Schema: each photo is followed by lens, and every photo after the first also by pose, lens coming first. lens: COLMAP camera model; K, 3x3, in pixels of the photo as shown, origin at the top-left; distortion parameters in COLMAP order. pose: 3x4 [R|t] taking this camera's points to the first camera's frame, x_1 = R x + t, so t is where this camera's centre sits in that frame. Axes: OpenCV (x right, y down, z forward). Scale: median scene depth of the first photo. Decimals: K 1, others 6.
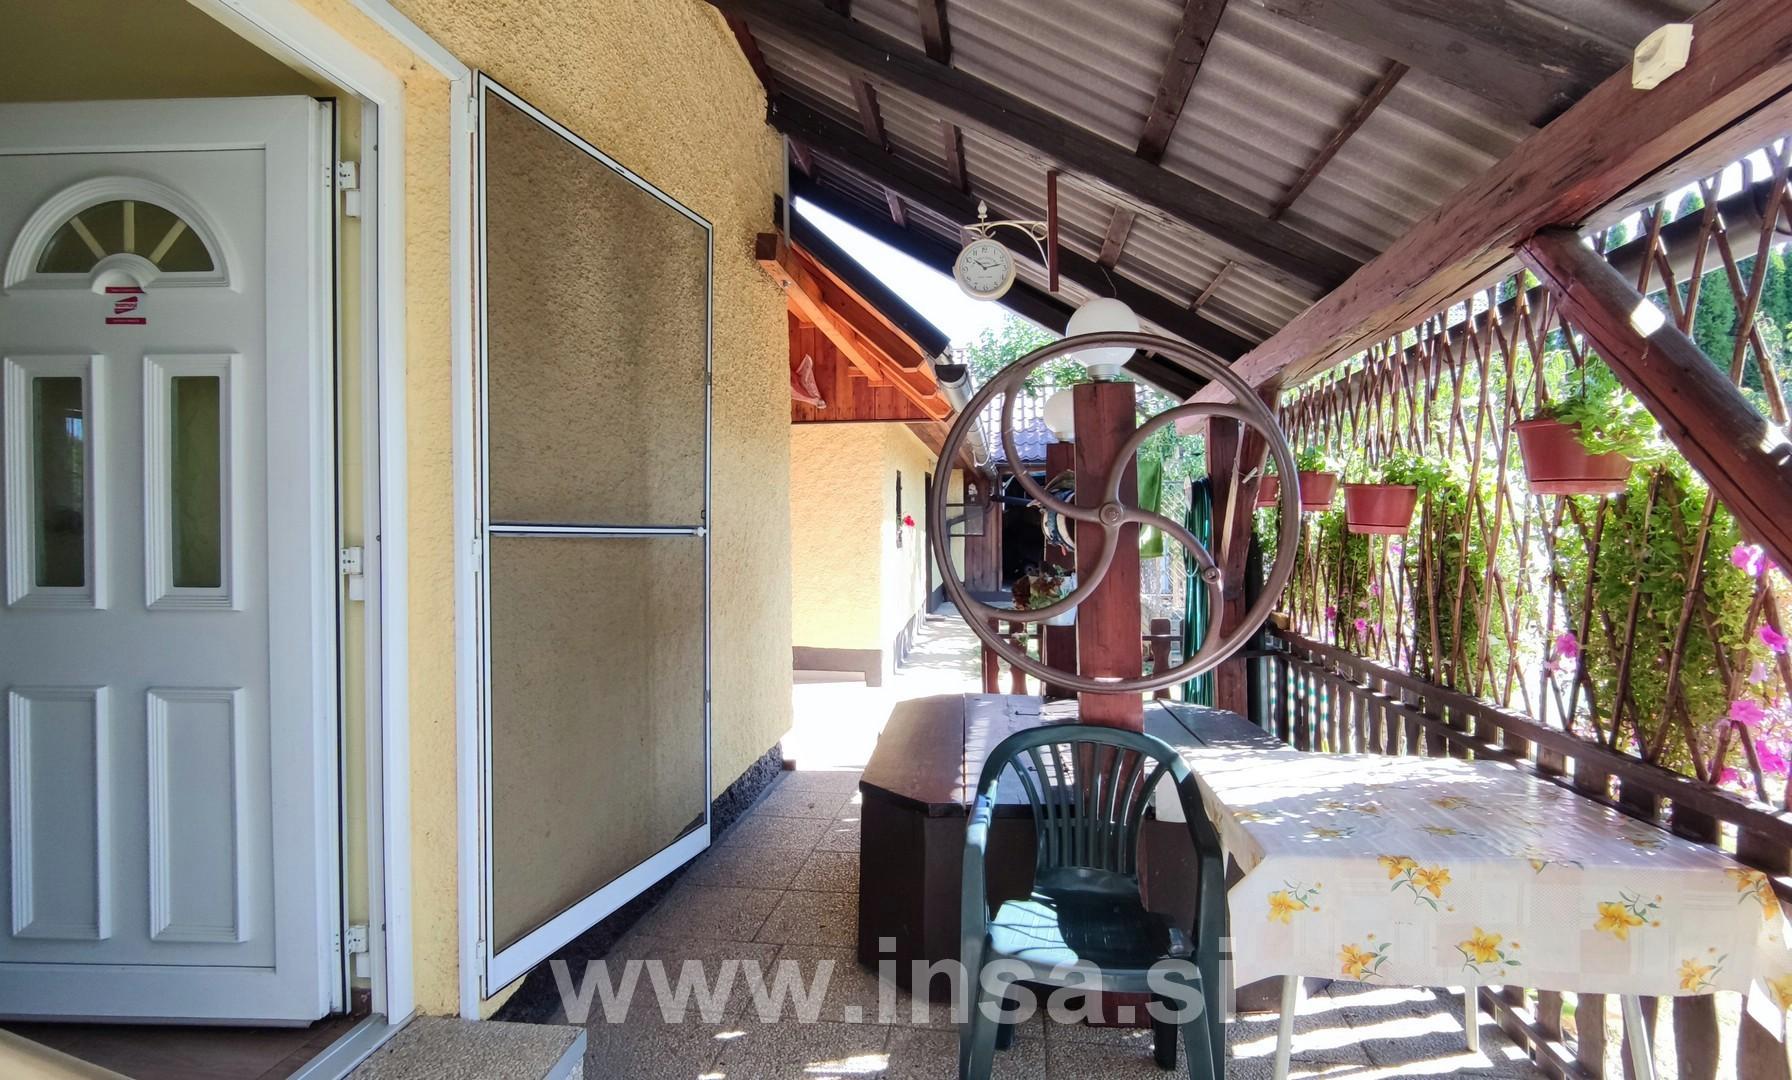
lens RADIAL K [[836.0, 0, 902.6], [0, 836.0, 536.5], [0, 0, 1]] dist [0.002721, -0.018200]
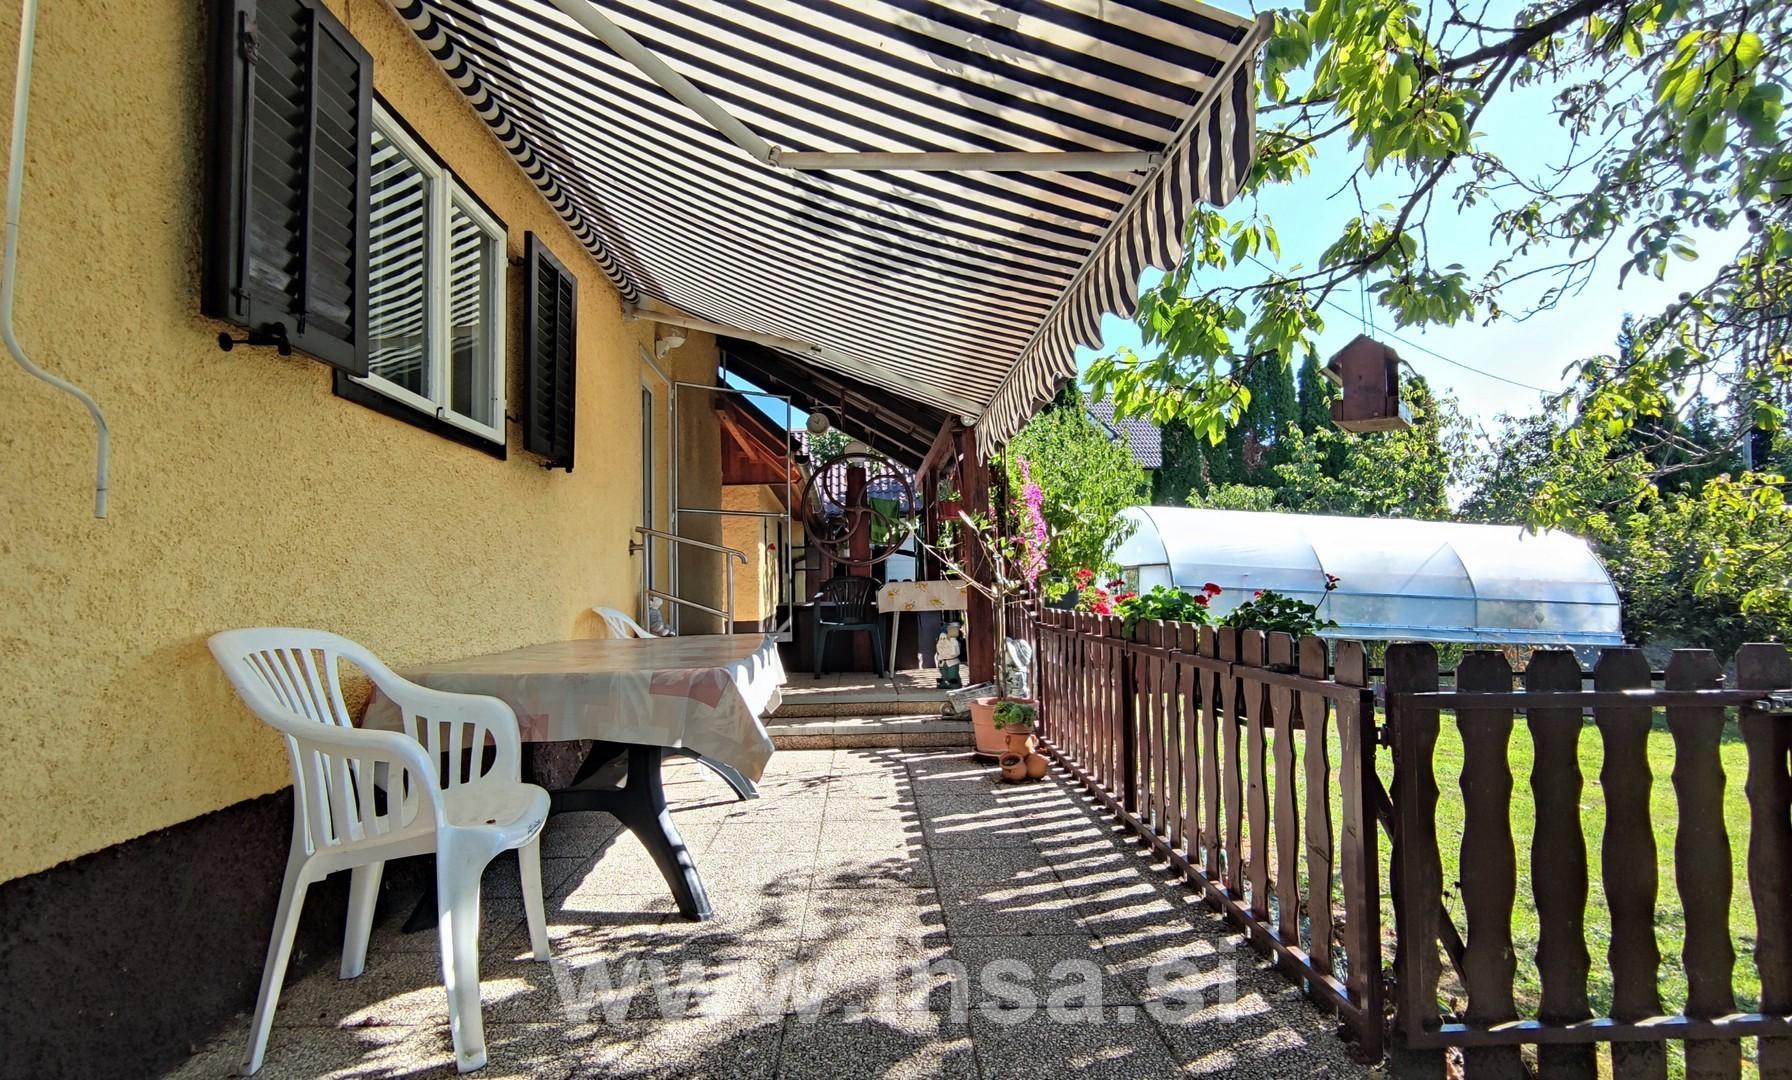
lens RADIAL K [[900.1, 0, 897.0], [0, 900.1, 558.0], [0, 0, 1]] dist [0.011743, -0.018083]
pose [[0.983464, -0.011429, 0.180745, -0.187912], [0.022262, 0.998067, -0.058017, 0.292376], [-0.179733, 0.061082, 0.981817, -1.951114]]
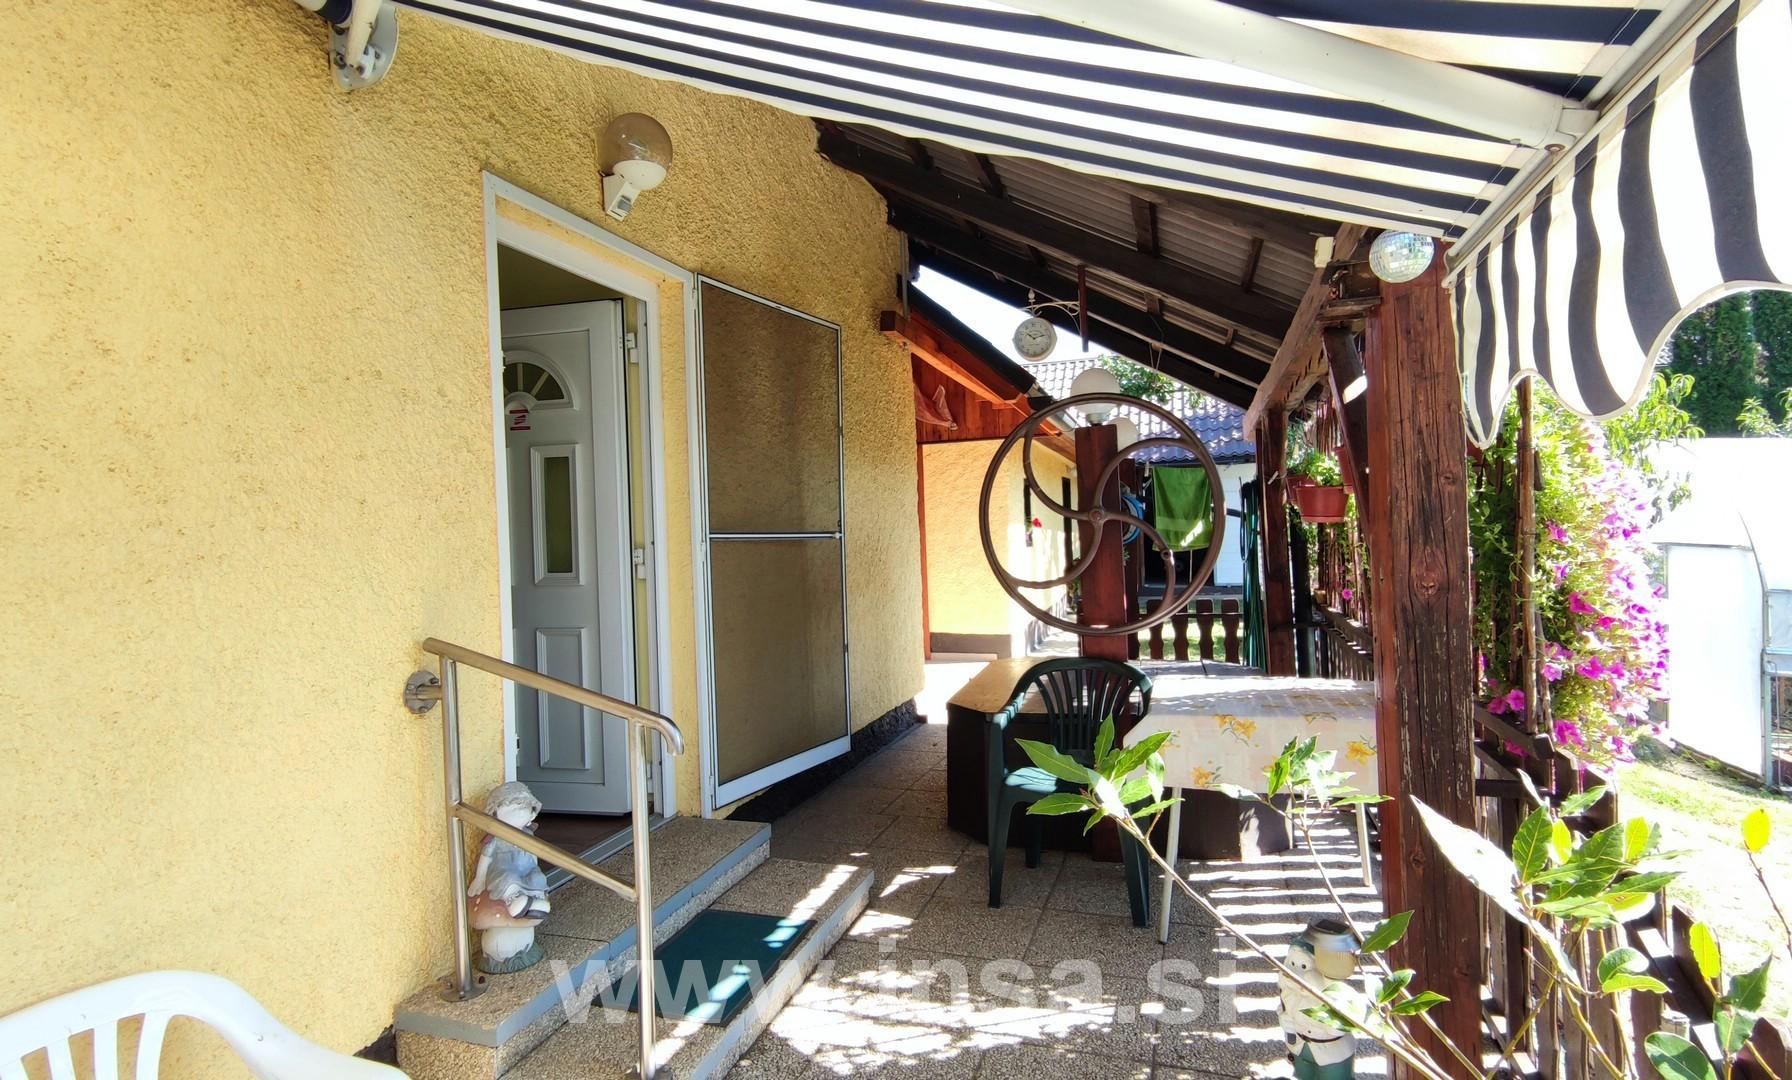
lens RADIAL K [[846.9, 0, 916.6], [0, 846.9, 539.2], [0, 0, 1]] dist [-0.051757, 0.011709]
pose [[0.981721, -0.027975, -0.188256, 0.170779], [0.027606, 0.999608, -0.004583, 0.011287], [0.188311, -0.000697, 0.982109, -0.426523]]
